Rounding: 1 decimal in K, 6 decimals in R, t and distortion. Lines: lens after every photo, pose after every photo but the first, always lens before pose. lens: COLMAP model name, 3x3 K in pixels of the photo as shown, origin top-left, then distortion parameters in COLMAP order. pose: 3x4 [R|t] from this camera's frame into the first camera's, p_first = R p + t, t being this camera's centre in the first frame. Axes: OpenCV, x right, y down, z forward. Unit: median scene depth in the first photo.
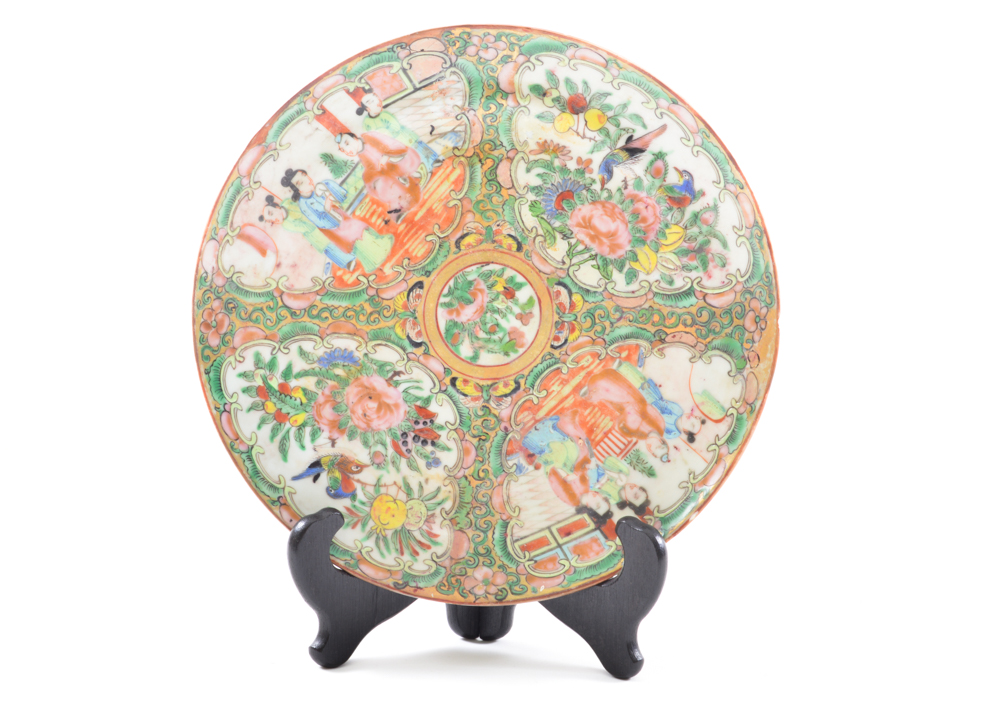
lens RADIAL K [[1724.3, 0, 505.4], [0, 1724.3, 359.5], [0, 0, 1]] dist [-0.041098, 0.000000]
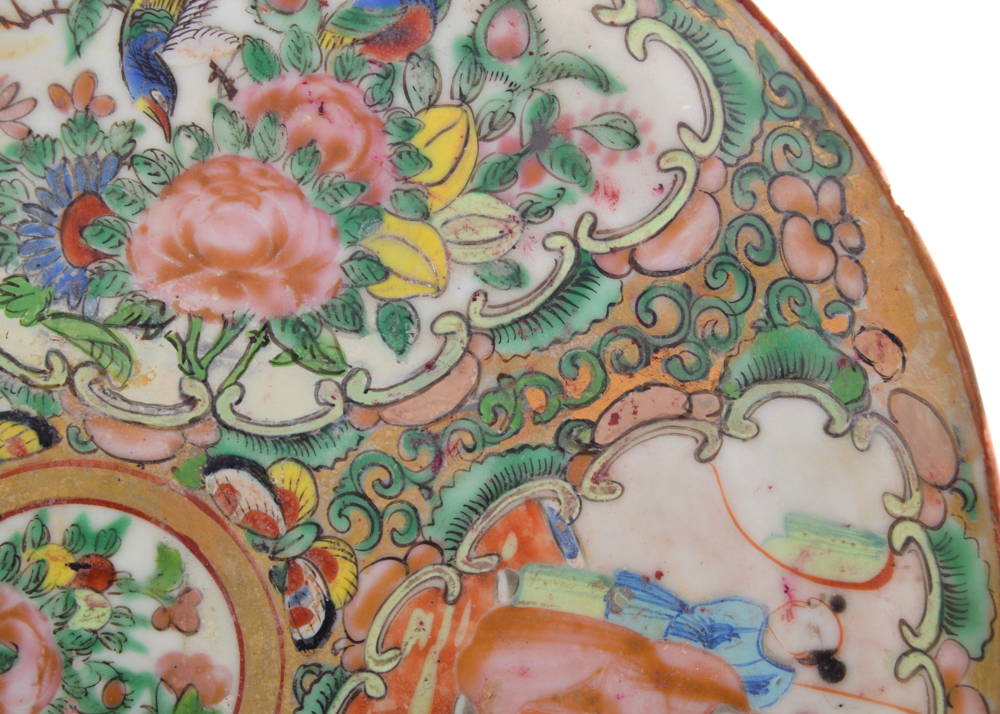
lens RADIAL K [[1371.2, 0, 497.3], [0, 1371.2, 361.6], [0, 0, 1]] dist [-0.069401, 0.000000]
pose [[0.854003, -0.519376, 0.030443, 0.077664], [0.520133, 0.853649, -0.027278, -0.026696], [-0.011820, 0.039130, 0.999164, 0.753127]]
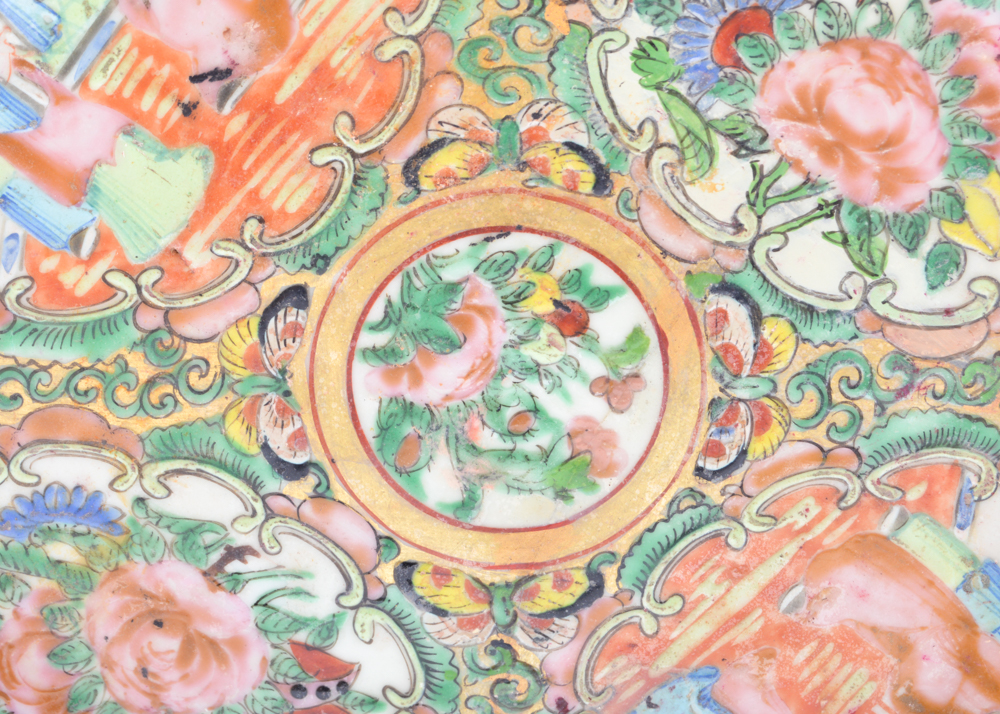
lens RADIAL K [[2569.9, 0, 500.6], [0, 2569.9, 356.6], [0, 0, 1]] dist [-0.030805, 0.000000]
pose [[0.999495, -0.017021, 0.026833, -0.024456], [0.011801, 0.982875, 0.183894, -0.122034], [-0.029503, -0.183484, 0.982580, 0.521451]]
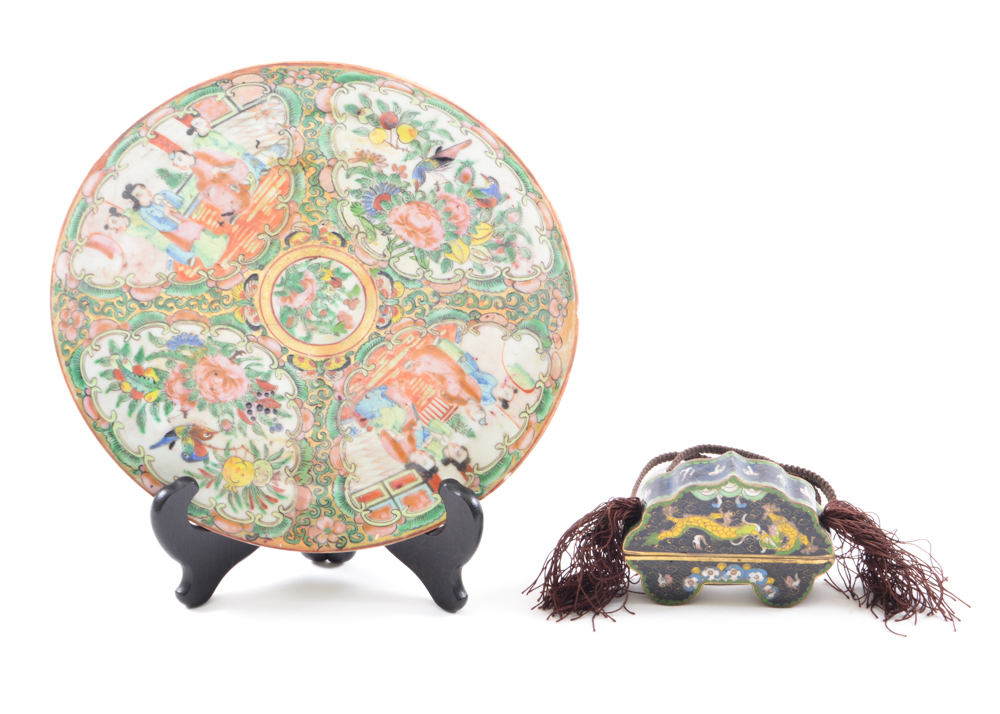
lens RADIAL K [[2569.9, 0, 461.6], [0, 2569.9, 366.2], [0, 0, 1]] dist [-0.030805, 0.000000]
pose [[0.999463, -0.029774, -0.013686, 0.103252], [0.032430, 0.958658, 0.282706, -0.449738], [0.004703, -0.282998, 0.959109, -0.587475]]
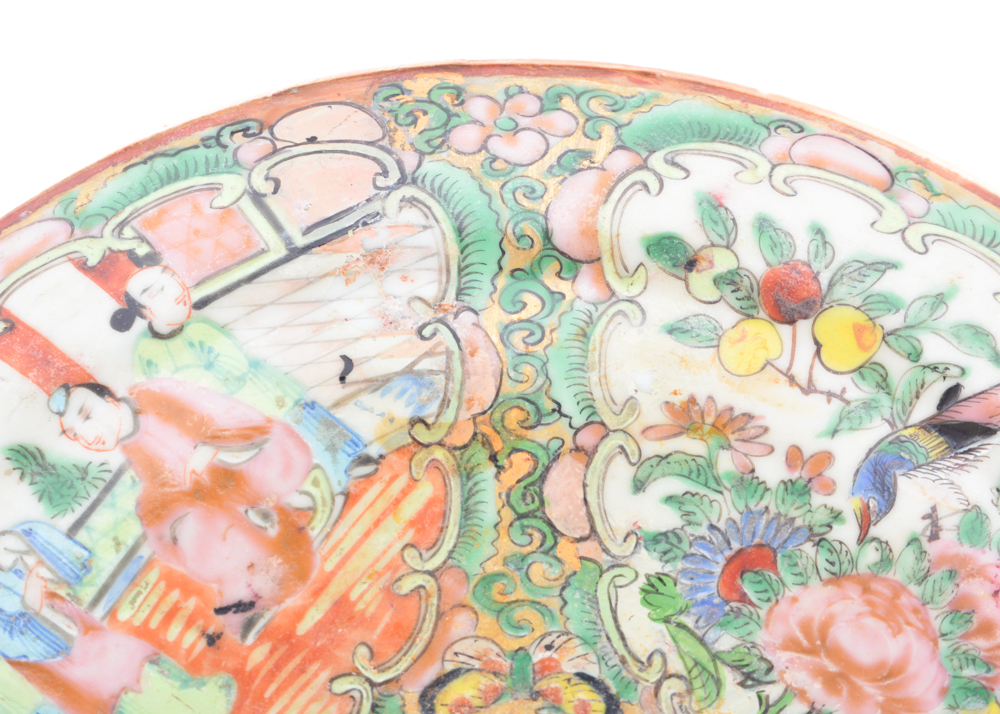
lens RADIAL K [[2569.9, 0, 506.5], [0, 2569.9, 378.0], [0, 0, 1]] dist [-0.030805, 0.000000]
pose [[0.999754, -0.010642, 0.019480, -0.021398], [0.009562, 0.998457, 0.054695, -0.157065], [-0.020032, -0.054495, 0.998313, 0.508827]]
